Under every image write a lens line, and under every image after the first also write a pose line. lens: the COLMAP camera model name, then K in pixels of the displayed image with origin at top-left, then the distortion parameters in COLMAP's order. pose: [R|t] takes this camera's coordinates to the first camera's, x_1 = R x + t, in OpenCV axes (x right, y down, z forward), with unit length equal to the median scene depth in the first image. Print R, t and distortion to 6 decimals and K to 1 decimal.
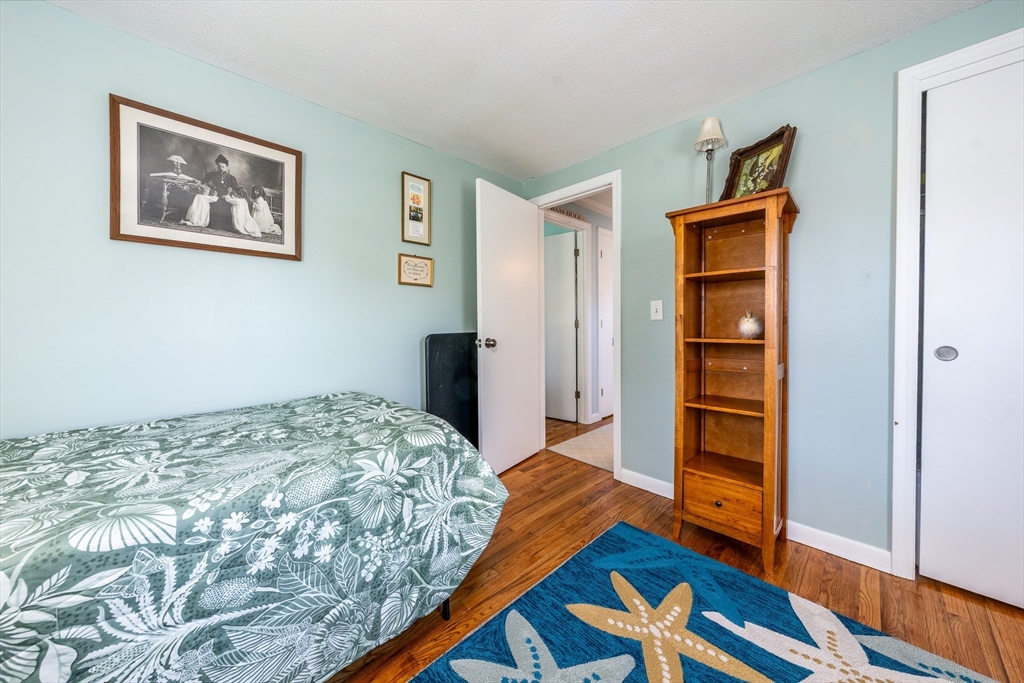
lens RADIAL K [[359.4, 0, 515.3], [0, 359.4, 333.5], [0, 0, 1]] dist [-0.002651, -0.000209]
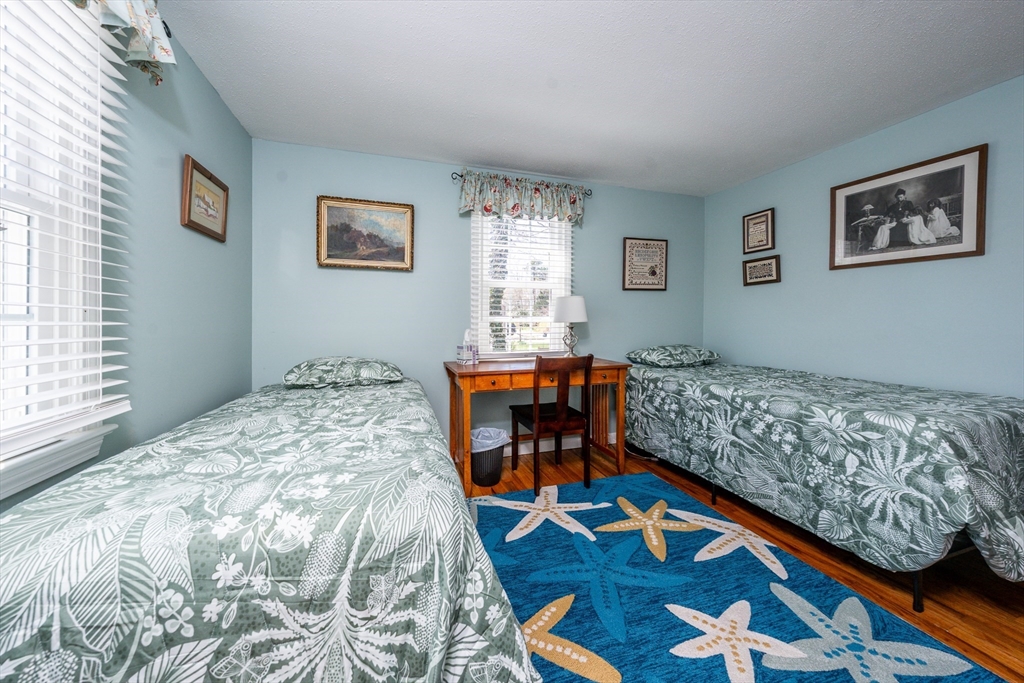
lens RADIAL K [[359.4, 0, 506.4], [0, 359.4, 317.7], [0, 0, 1]] dist [-0.002651, -0.000209]
pose [[-0.440387, 0.003415, -0.897802, 1.390646], [-0.024562, 0.999573, 0.015851, -0.022881], [0.897472, 0.029033, -0.440115, 0.431211]]
